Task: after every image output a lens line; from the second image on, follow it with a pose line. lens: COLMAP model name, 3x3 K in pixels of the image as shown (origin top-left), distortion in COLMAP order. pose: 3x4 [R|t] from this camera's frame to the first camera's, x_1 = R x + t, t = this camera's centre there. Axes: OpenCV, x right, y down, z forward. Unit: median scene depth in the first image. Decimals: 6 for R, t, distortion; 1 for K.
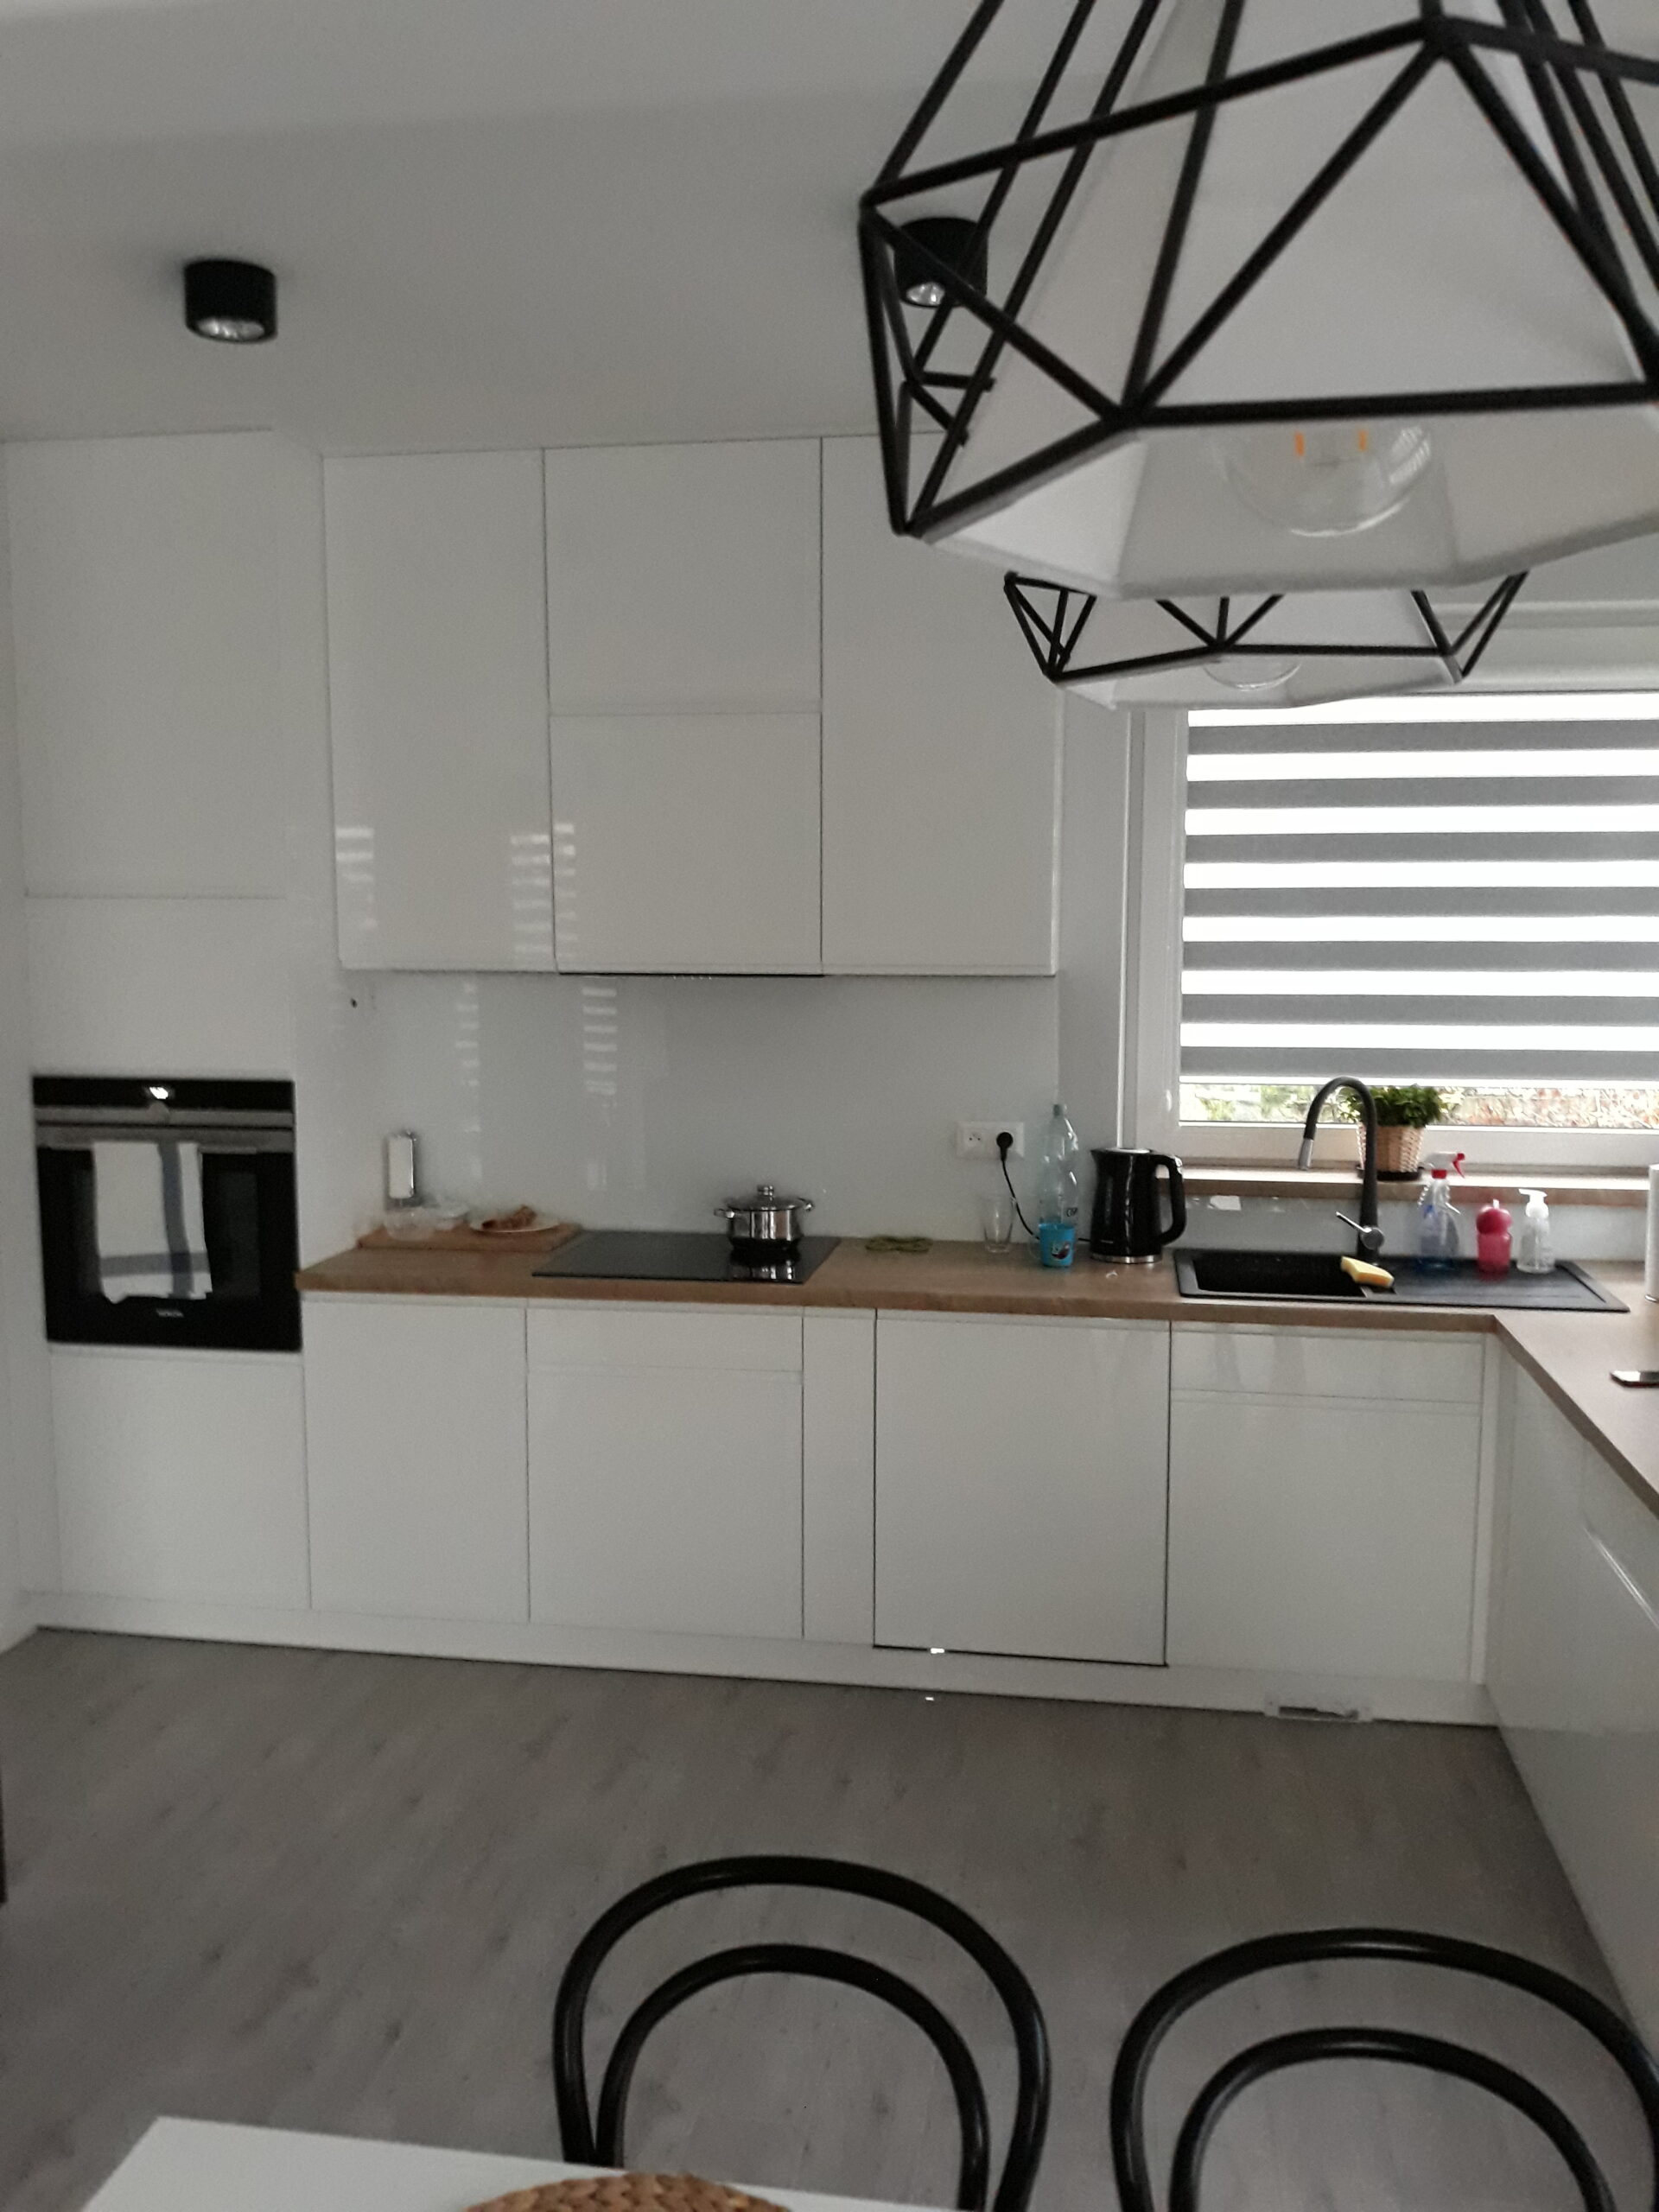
lens RADIAL K [[1802.1, 0, 829.5], [0, 1802.1, 1106.0], [0, 0, 1]] dist [-0.046141, 0.039415]
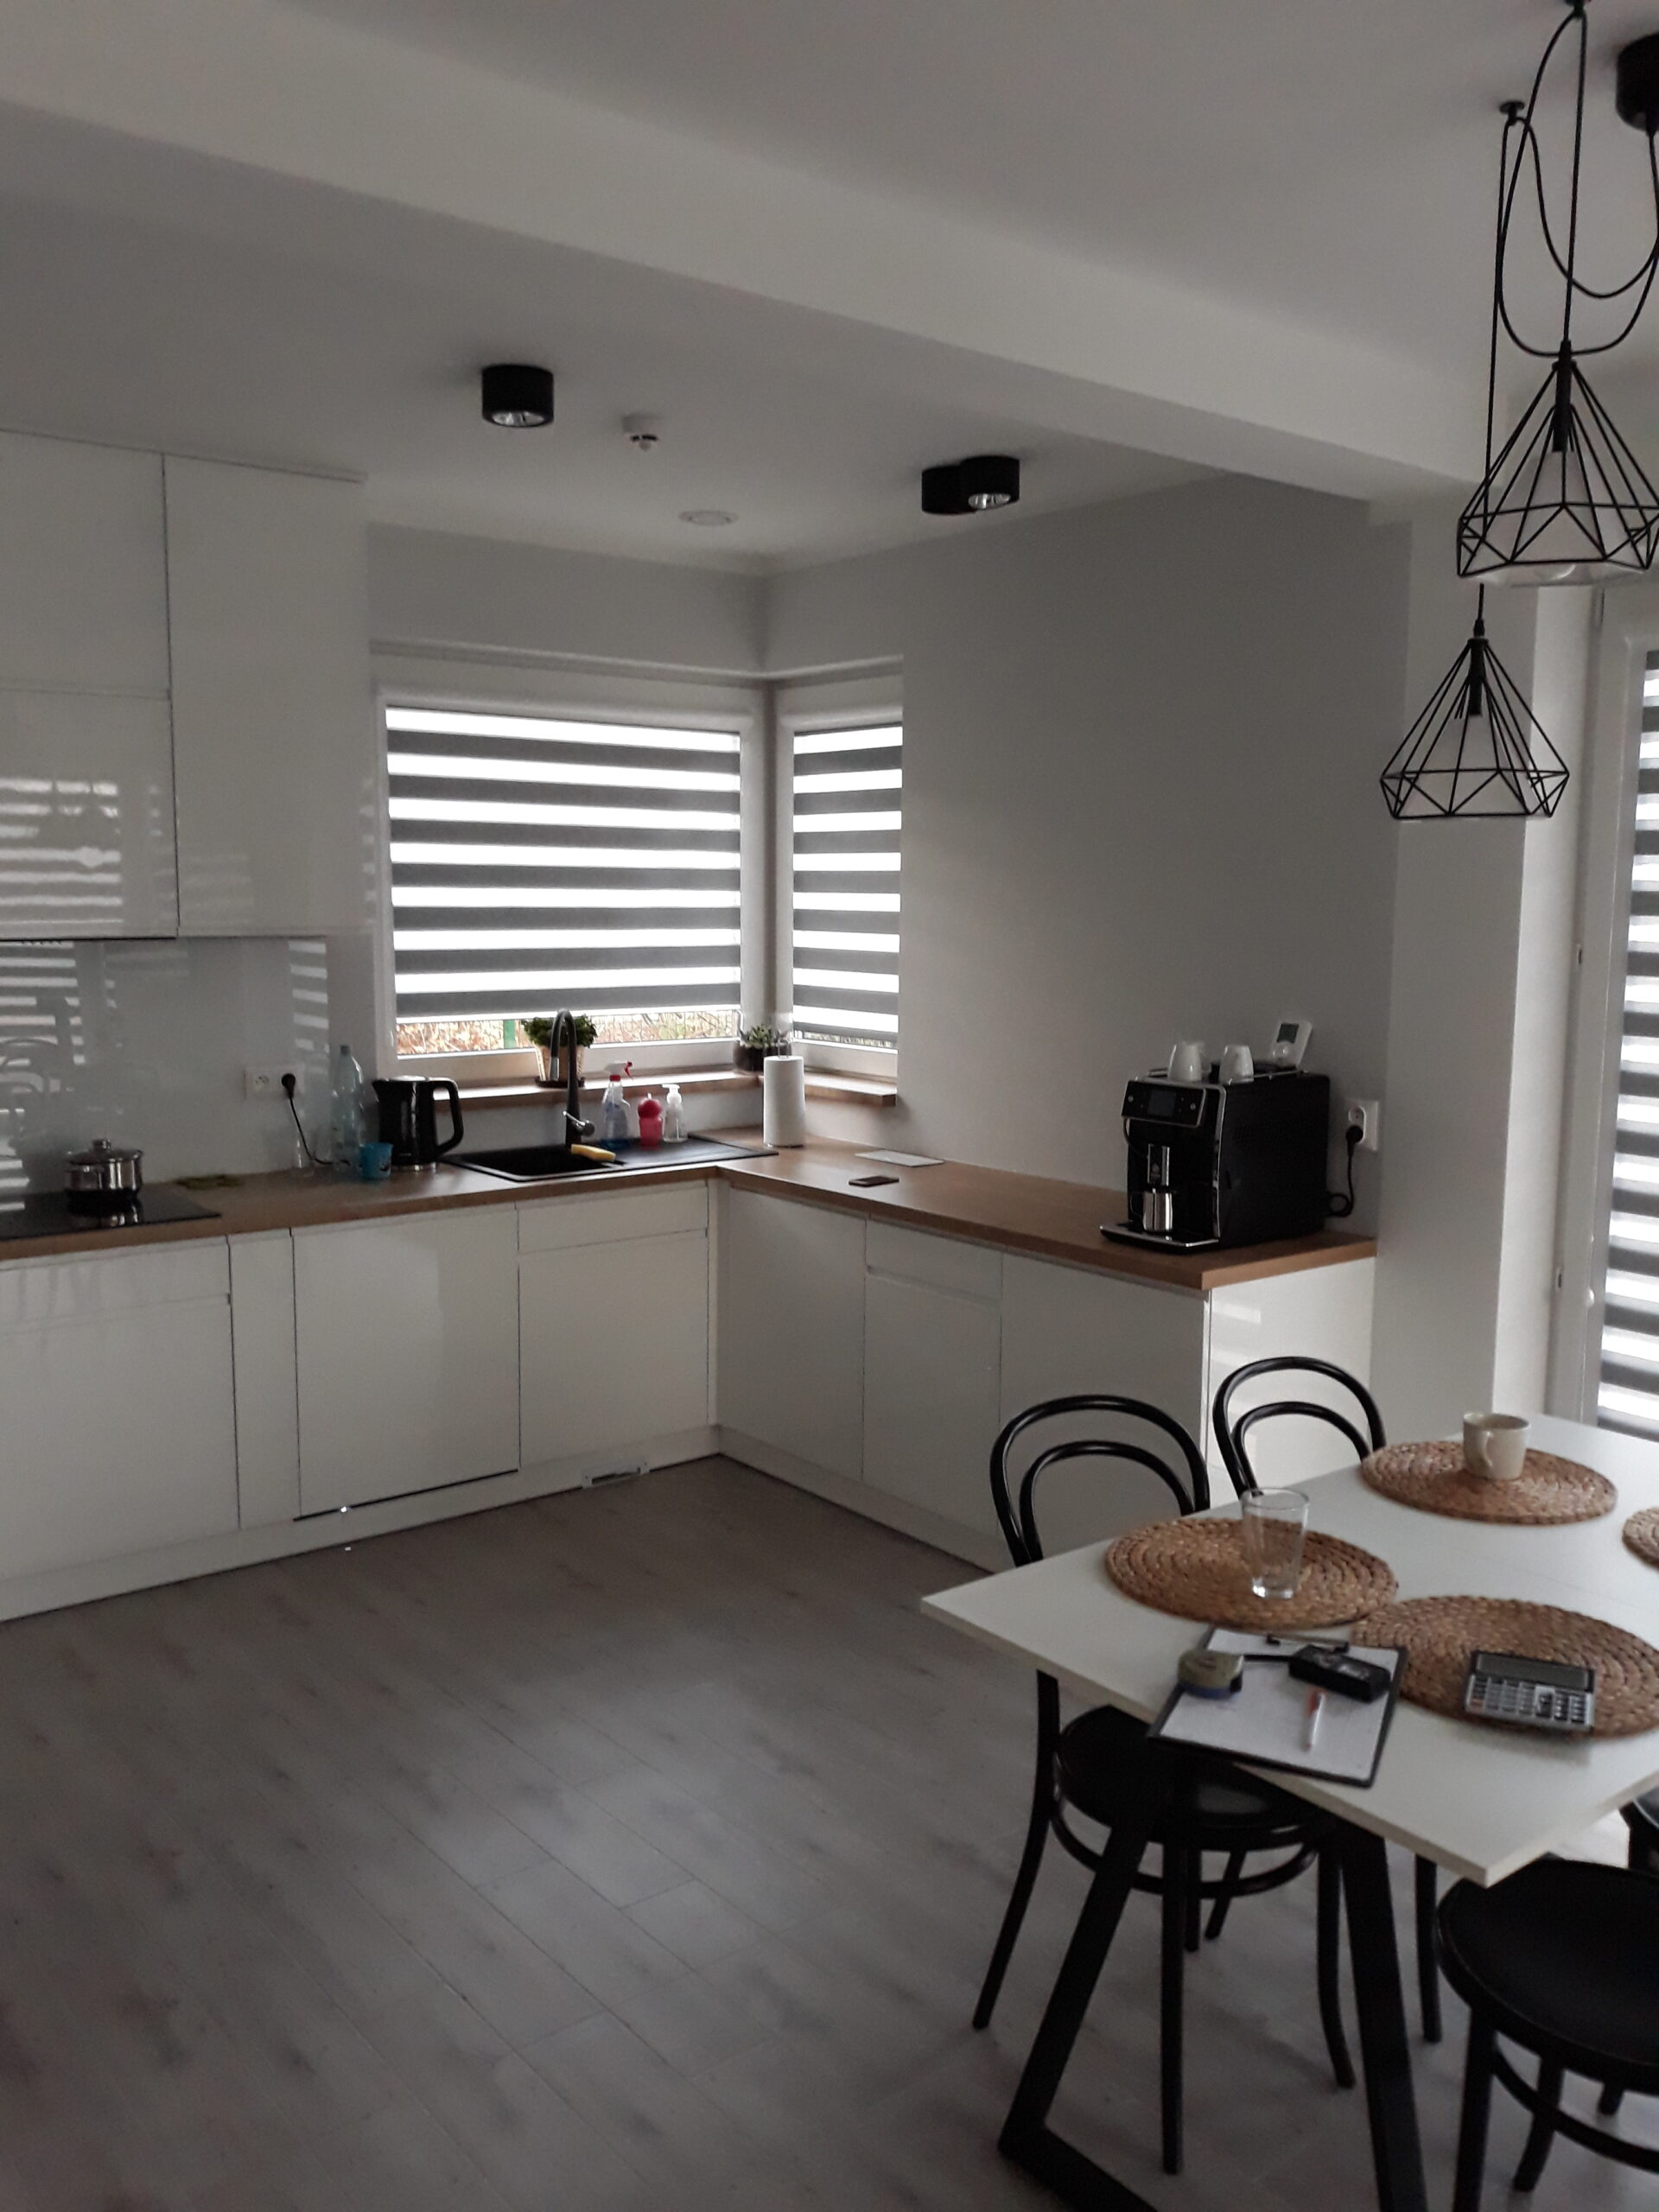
lens RADIAL K [[1802.1, 0, 829.5], [0, 1802.1, 1106.0], [0, 0, 1]] dist [-0.046141, 0.039415]
pose [[0.601618, -0.081538, 0.794611, -0.643555], [0.061930, 0.996543, 0.055370, -0.007148], [-0.796379, 0.015899, 0.604589, 0.033398]]
